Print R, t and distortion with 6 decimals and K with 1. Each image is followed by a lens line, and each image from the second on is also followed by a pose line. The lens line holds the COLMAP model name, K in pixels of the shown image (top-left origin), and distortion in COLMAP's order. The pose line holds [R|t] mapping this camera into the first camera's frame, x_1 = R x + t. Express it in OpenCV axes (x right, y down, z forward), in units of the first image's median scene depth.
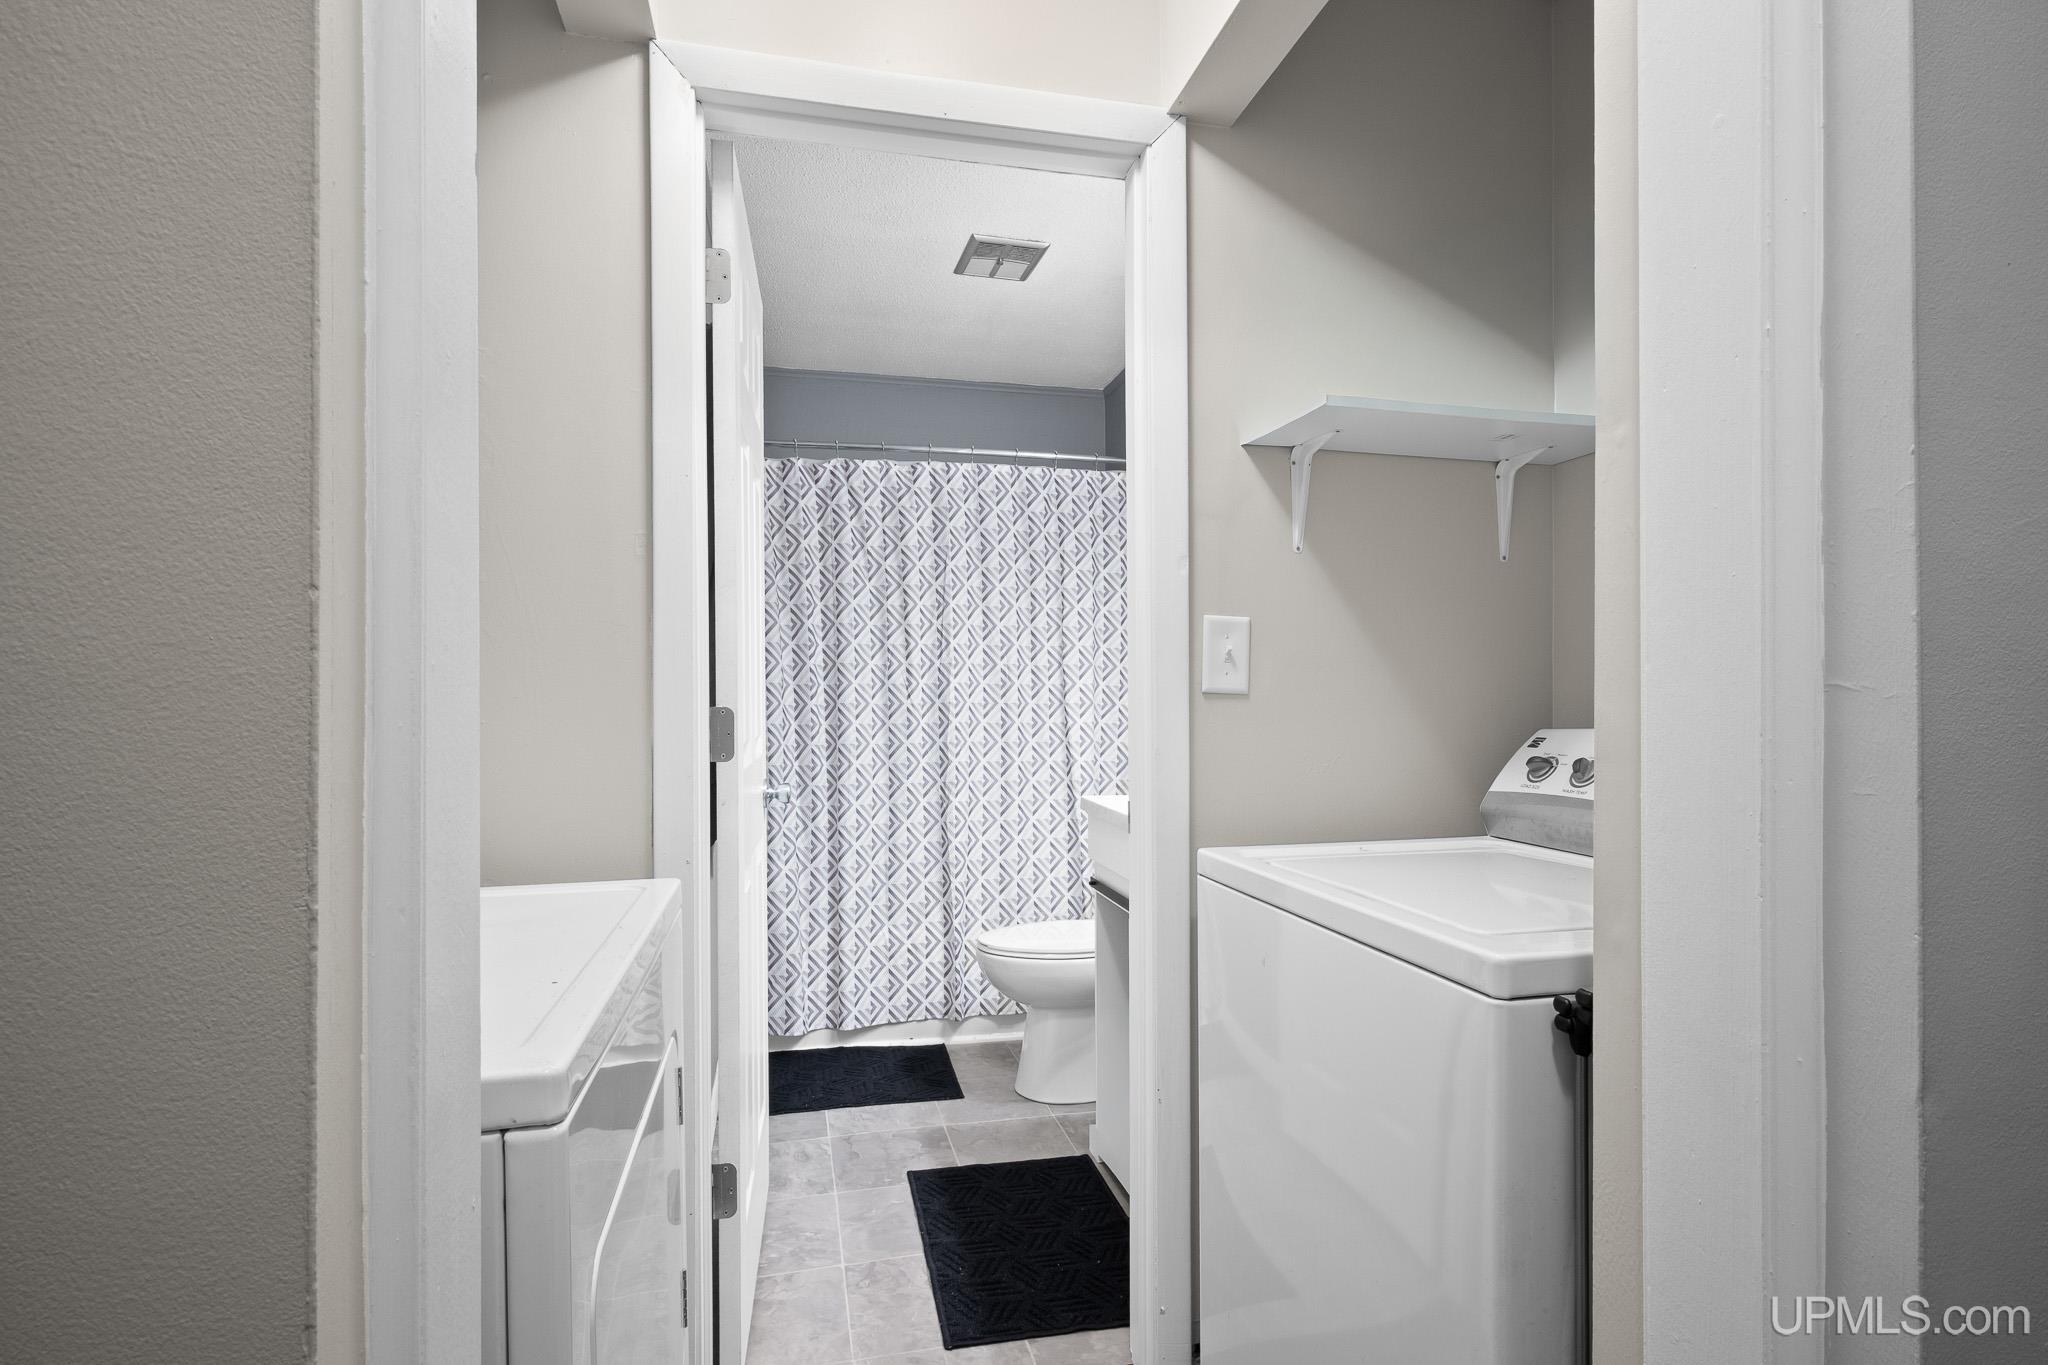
lens RADIAL K [[1028.0, 0, 1028.7], [0, 1028.0, 688.8], [0, 0, 1]] dist [0.001635, 0.001312]
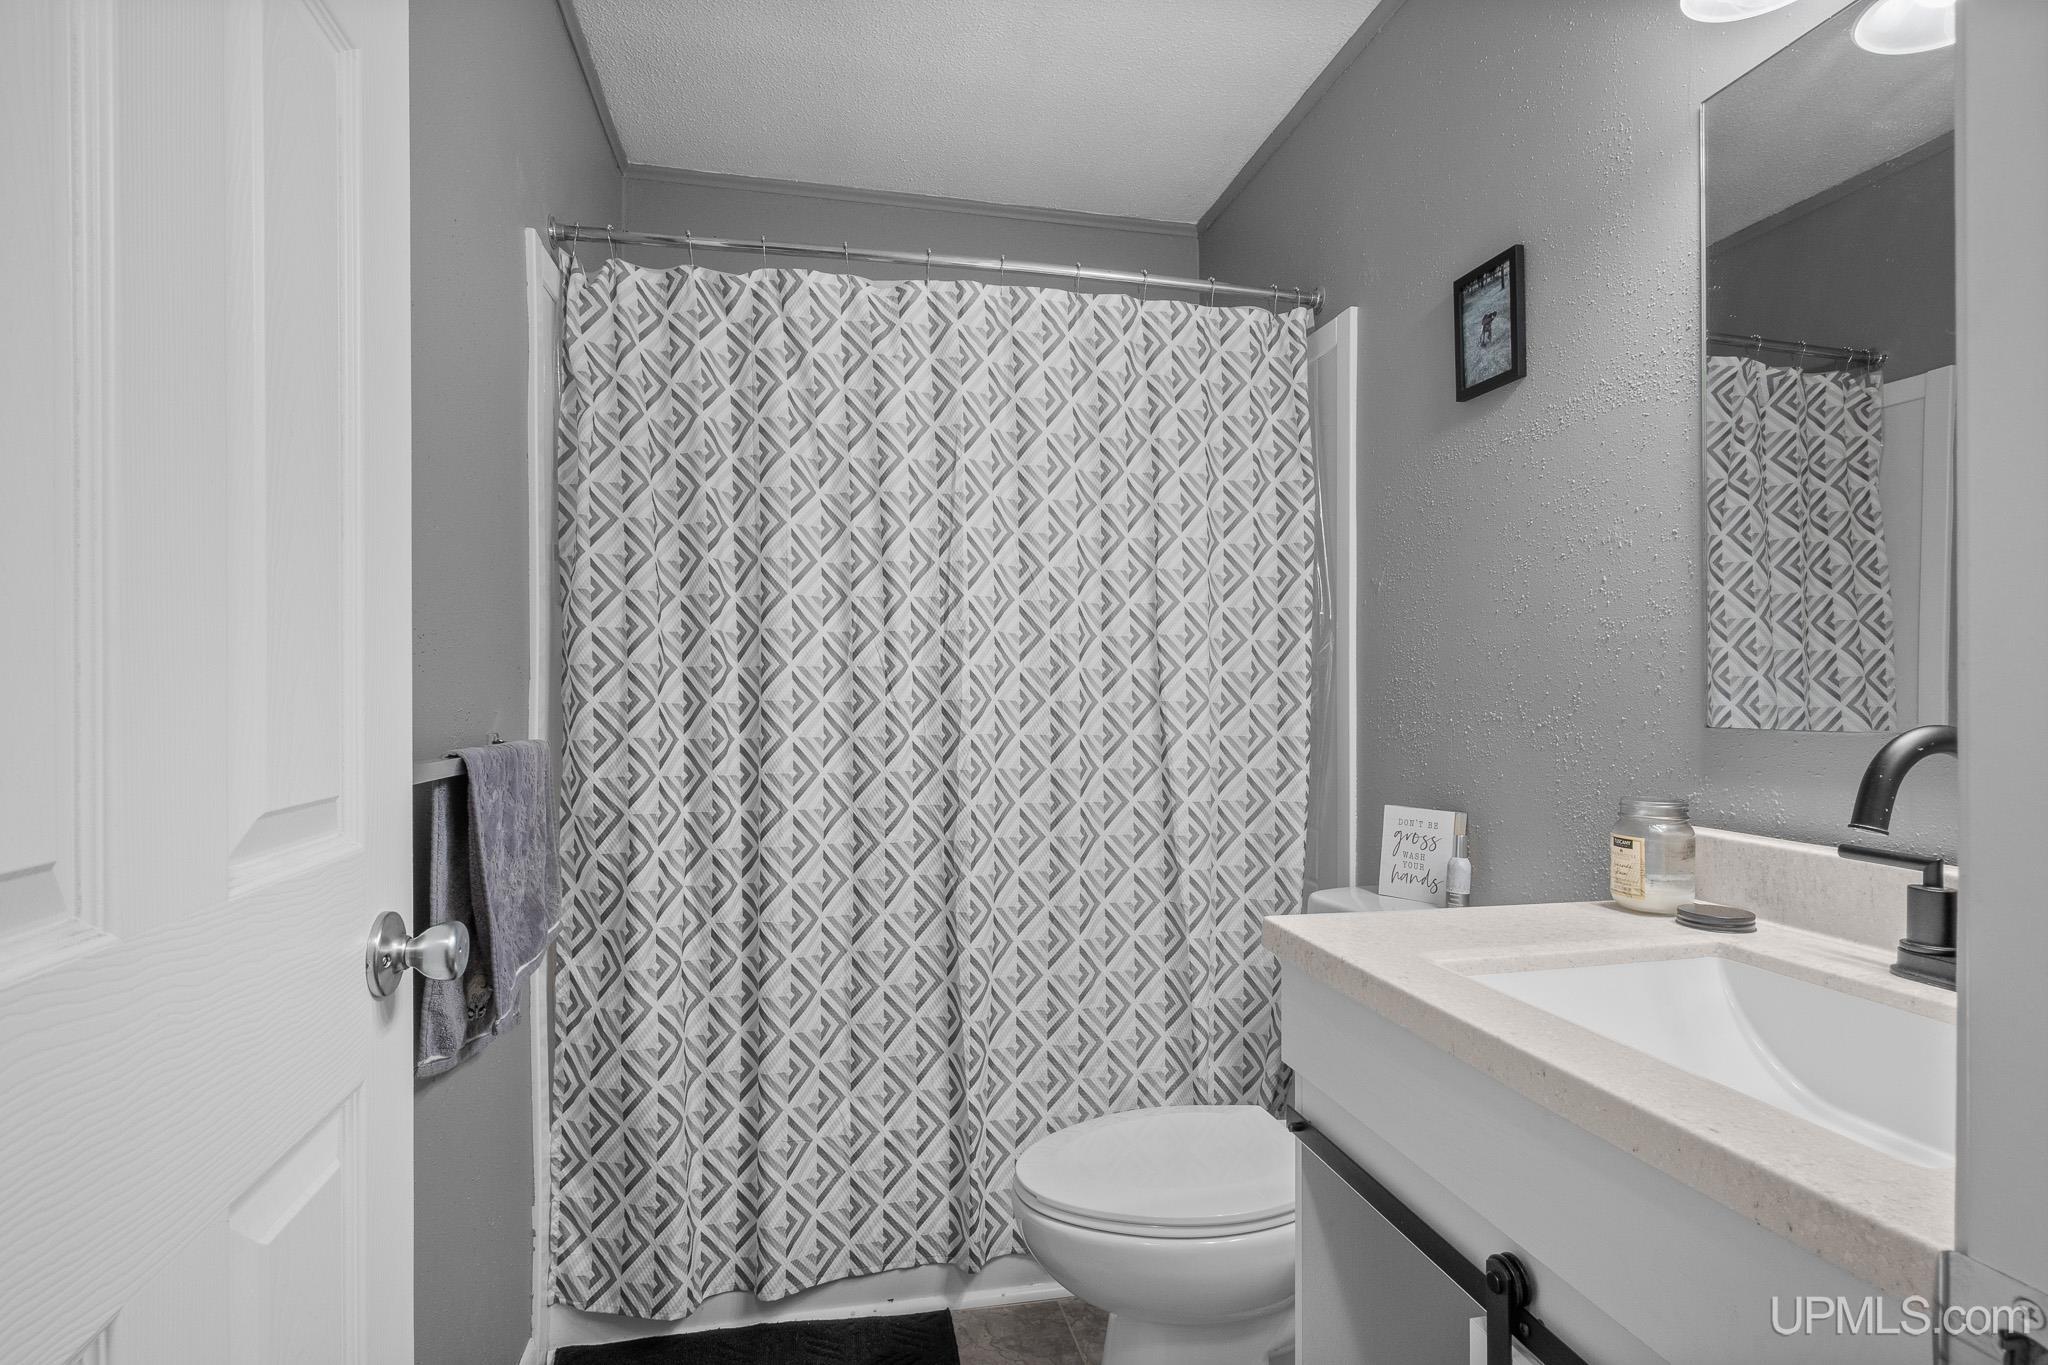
lens RADIAL K [[1028.0, 0, 1020.9], [0, 1028.0, 683.1], [0, 0, 1]] dist [0.001635, 0.001312]
pose [[0.999701, 0.003323, -0.024232, -0.030538], [-0.003287, 0.999993, 0.001543, 0.003054], [0.024236, -0.001463, 0.999705, 0.437581]]
